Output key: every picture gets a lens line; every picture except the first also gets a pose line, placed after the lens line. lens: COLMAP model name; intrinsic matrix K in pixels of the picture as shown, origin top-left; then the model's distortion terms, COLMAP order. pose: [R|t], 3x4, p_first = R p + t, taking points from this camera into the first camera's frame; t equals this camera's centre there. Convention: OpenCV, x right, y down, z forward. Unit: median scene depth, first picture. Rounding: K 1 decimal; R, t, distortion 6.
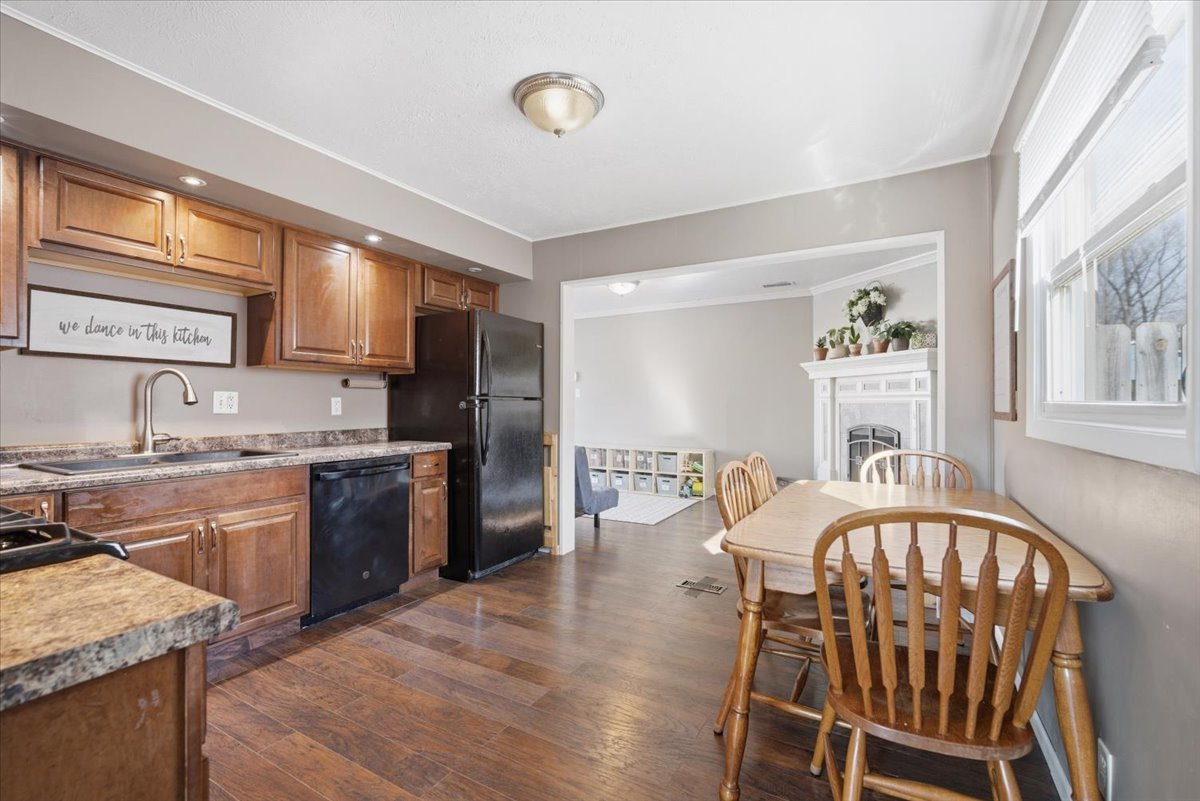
lens RADIAL K [[528.3, 0, 600.8], [0, 528.3, 400.1], [0, 0, 1]] dist [-0.009010, 0.000802]
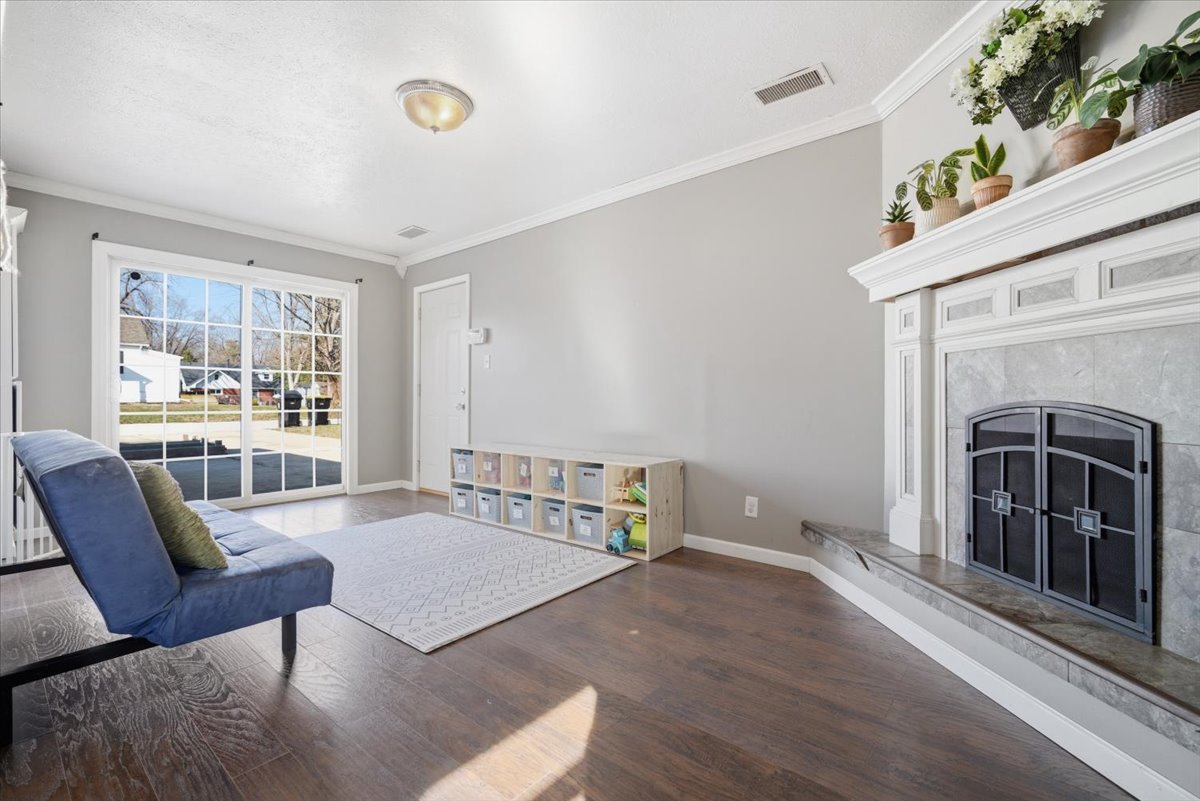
lens RADIAL K [[528.3, 0, 595.8], [0, 528.3, 402.9], [0, 0, 1]] dist [-0.009010, 0.000802]
pose [[0.983745, -0.001729, -0.179560, 0.280570], [0.003656, 0.999939, 0.010397, 0.040912], [0.179531, -0.010885, 0.983692, 0.595270]]
